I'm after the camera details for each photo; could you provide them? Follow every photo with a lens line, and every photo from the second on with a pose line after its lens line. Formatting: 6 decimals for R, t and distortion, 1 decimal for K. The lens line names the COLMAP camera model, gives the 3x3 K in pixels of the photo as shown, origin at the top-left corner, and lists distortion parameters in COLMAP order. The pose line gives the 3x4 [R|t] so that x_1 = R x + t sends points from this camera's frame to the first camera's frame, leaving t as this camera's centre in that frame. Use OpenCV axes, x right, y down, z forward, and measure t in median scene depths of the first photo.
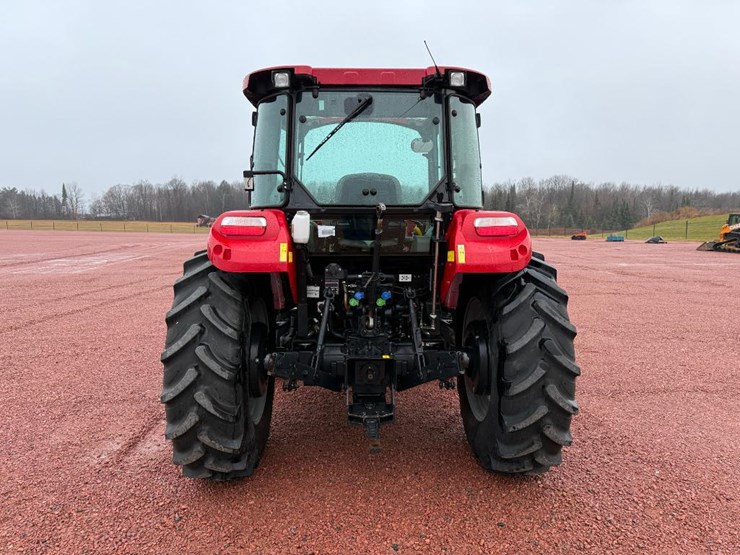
lens RADIAL K [[508.7, 0, 367.5], [0, 508.7, 280.4], [0, 0, 1]] dist [0.115944, -0.160801]
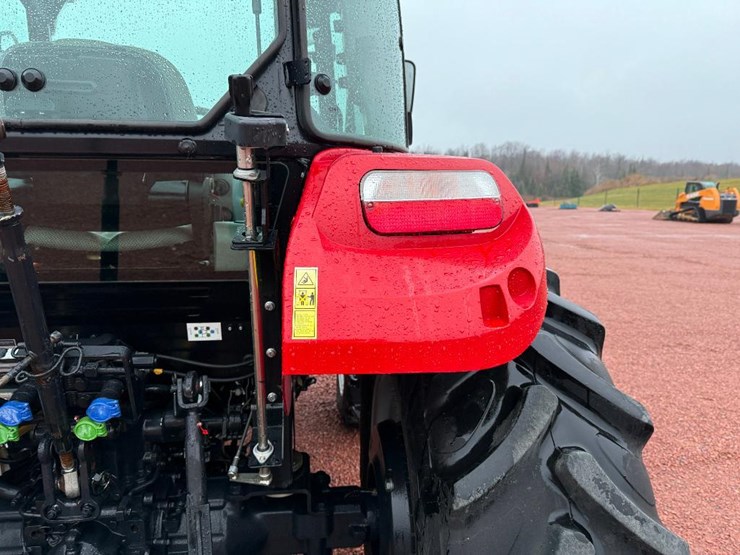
lens RADIAL K [[513.7, 0, 360.2], [0, 513.7, 265.1], [0, 0, 1]] dist [0.143981, -0.265117]
pose [[0.997107, -0.001026, 0.076000, 0.174974], [-0.001733, 0.999342, 0.036229, -0.074531], [-0.075988, -0.036256, 0.996449, 0.661474]]
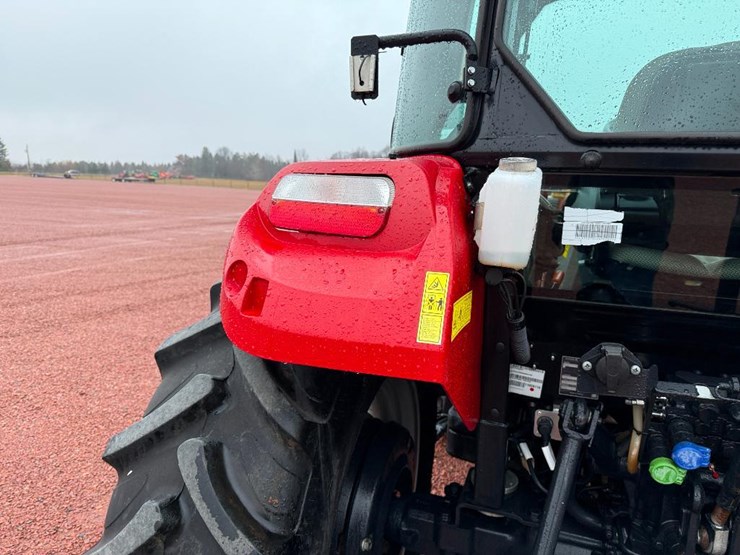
lens RADIAL K [[515.0, 0, 368.7], [0, 515.0, 280.6], [0, 0, 1]] dist [0.062365, -0.087539]
pose [[0.925258, 0.095883, -0.367021, -0.087374], [-0.073322, 0.994487, 0.074961, -0.078292], [0.372185, -0.042447, 0.927187, 0.655642]]
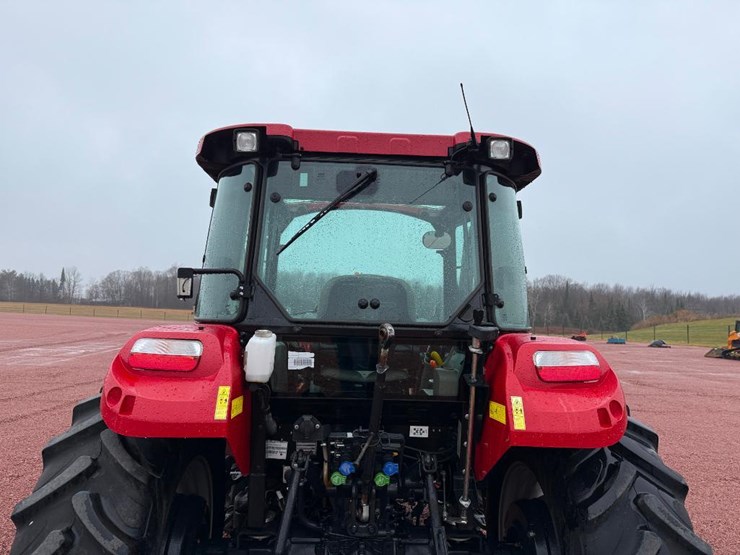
lens RADIAL K [[508.7, 0, 367.5], [0, 508.7, 280.4], [0, 0, 1]] dist [0.115944, -0.160801]
pose [[0.999502, 0.031098, 0.005267, -0.002310], [-0.029673, 0.983731, -0.177181, -0.084388], [-0.010691, 0.176936, 0.984164, 0.337417]]
